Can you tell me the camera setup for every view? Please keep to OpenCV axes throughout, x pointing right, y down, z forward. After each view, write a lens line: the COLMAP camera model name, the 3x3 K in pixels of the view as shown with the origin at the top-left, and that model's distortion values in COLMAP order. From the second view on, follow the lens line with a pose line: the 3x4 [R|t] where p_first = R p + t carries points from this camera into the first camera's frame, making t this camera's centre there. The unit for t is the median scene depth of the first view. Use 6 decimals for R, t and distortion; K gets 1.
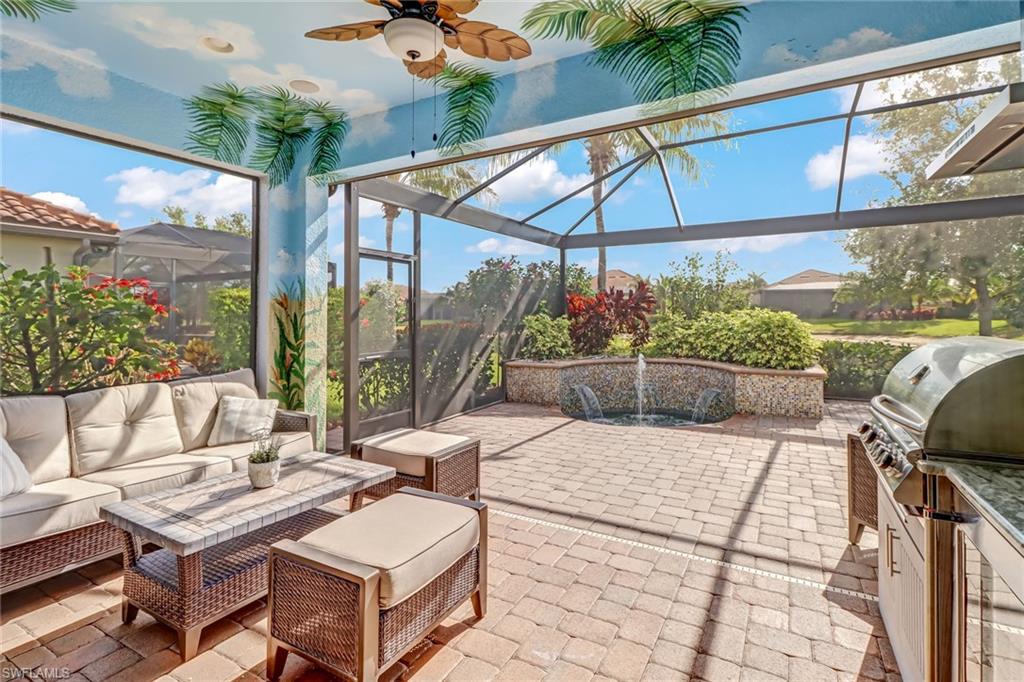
lens RADIAL K [[474.1, 0, 534.3], [0, 474.1, 303.6], [0, 0, 1]] dist [0.003262, 0.000348]
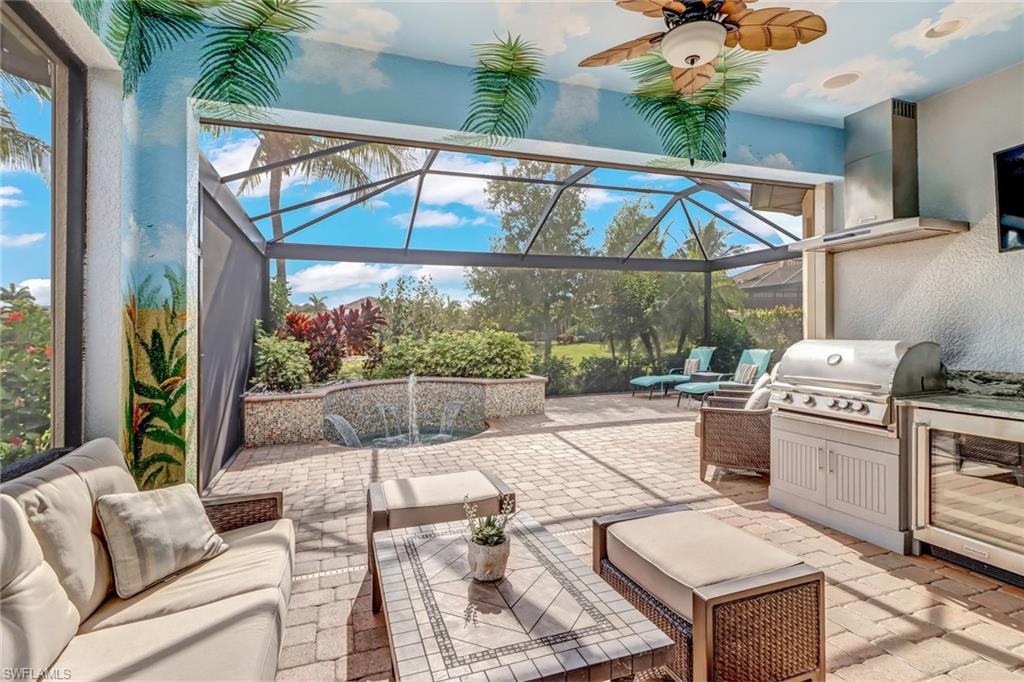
lens RADIAL K [[476.0, 0, 488.5], [0, 476.0, 334.6], [0, 0, 1]] dist [0.002461, 0.000165]
pose [[0.687725, -0.006634, 0.725941, -0.411992], [-0.004628, 0.999898, 0.013522, 0.009539], [-0.725957, -0.012659, 0.687624, 0.204887]]
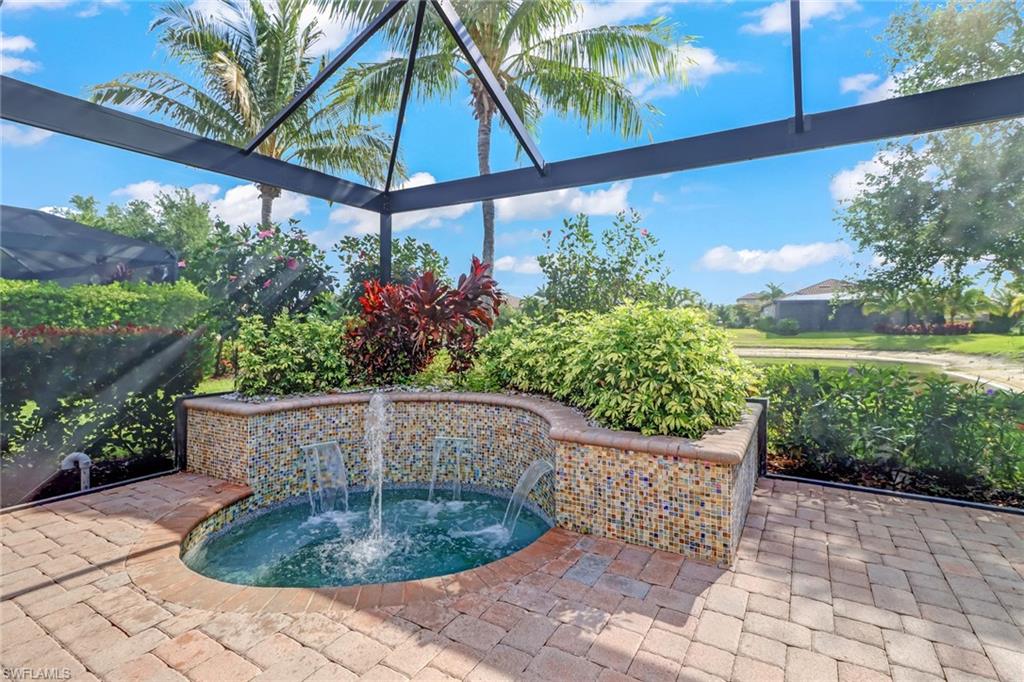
lens RADIAL K [[476.3, 0, 539.1], [0, 476.3, 309.1], [0, 0, 1]] dist [0.003214, 0.000272]
pose [[0.999492, 0.008174, -0.030791, 0.424709], [-0.008550, 0.999890, -0.012115, 0.027555], [0.030688, 0.012372, 0.999452, 0.544947]]
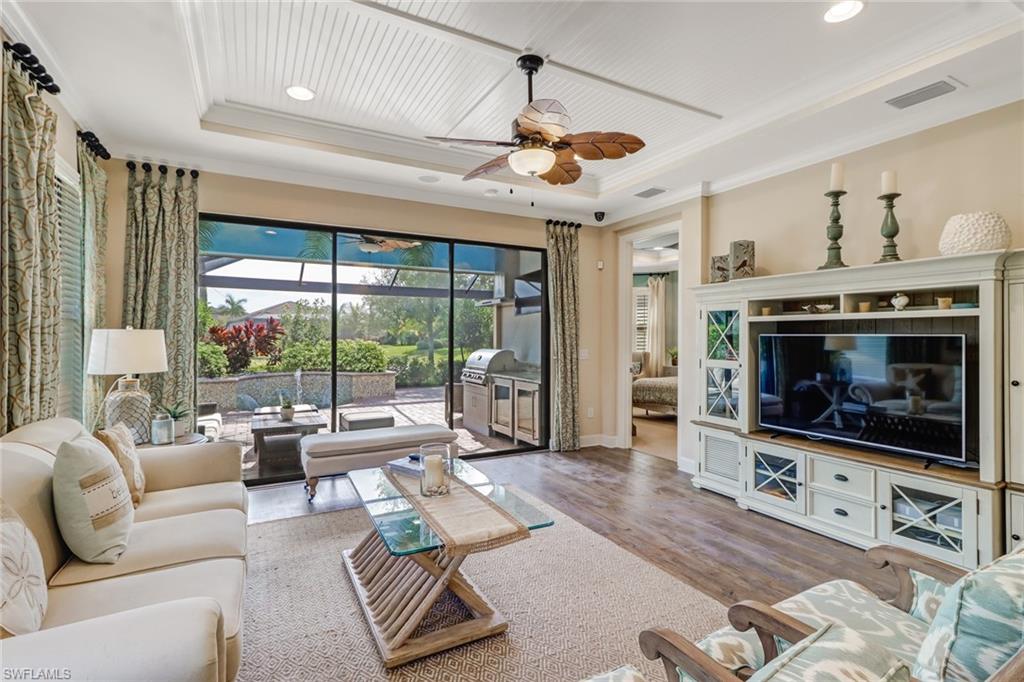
lens RADIAL K [[476.3, 0, 498.3], [0, 476.3, 340.9], [0, 0, 1]] dist [-0.000616, 0.000085]
pose [[0.562295, 0.003274, 0.826930, -0.719334], [-0.021585, 0.999710, 0.010719, -0.011639], [-0.826655, -0.023876, 0.562202, -0.414146]]
